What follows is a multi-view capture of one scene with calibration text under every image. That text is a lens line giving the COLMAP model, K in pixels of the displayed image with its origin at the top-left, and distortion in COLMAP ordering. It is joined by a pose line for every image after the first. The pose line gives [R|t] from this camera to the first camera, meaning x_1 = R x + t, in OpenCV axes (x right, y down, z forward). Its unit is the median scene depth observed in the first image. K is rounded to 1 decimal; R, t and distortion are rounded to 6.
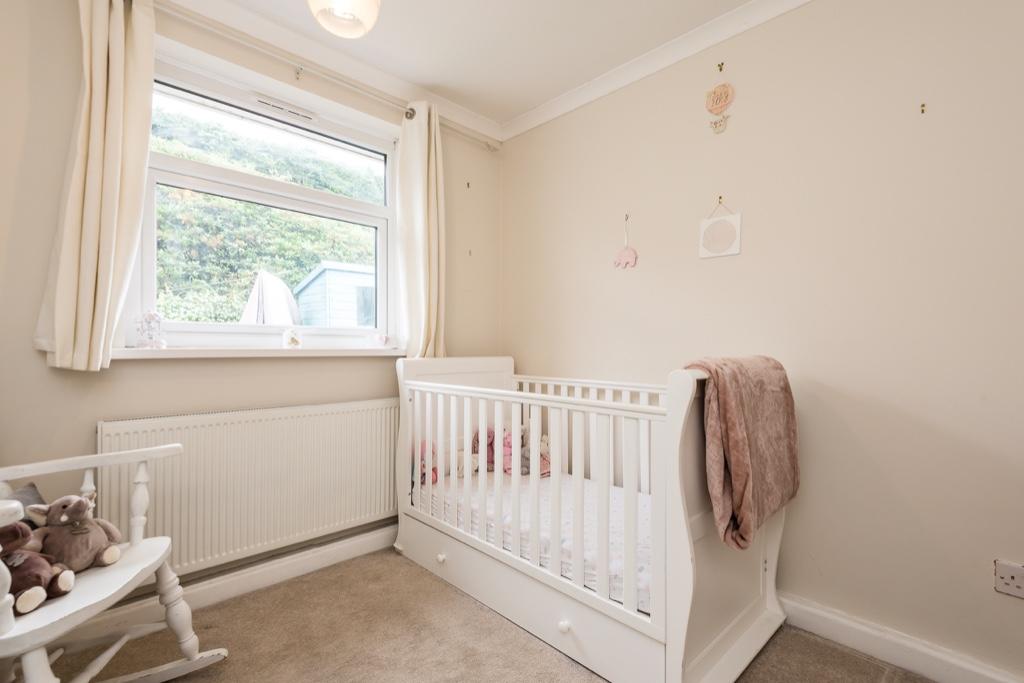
lens RADIAL K [[456.0, 0, 530.3], [0, 456.0, 349.7], [0, 0, 1]] dist [0.000577, -0.014487]
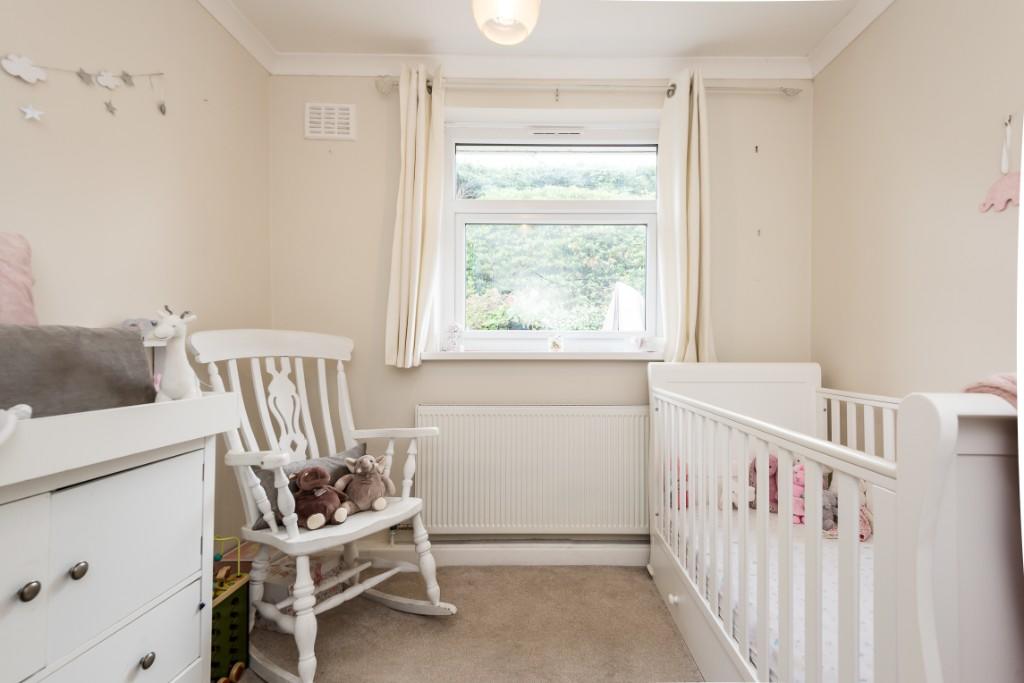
lens RADIAL K [[456.0, 0, 530.3], [0, 456.0, 349.7], [0, 0, 1]] dist [0.000577, -0.014487]
pose [[0.696265, -0.003413, -0.717777, 0.199627], [-0.002199, 0.999974, -0.006888, -0.000211], [0.717781, 0.006374, 0.696239, 0.193334]]
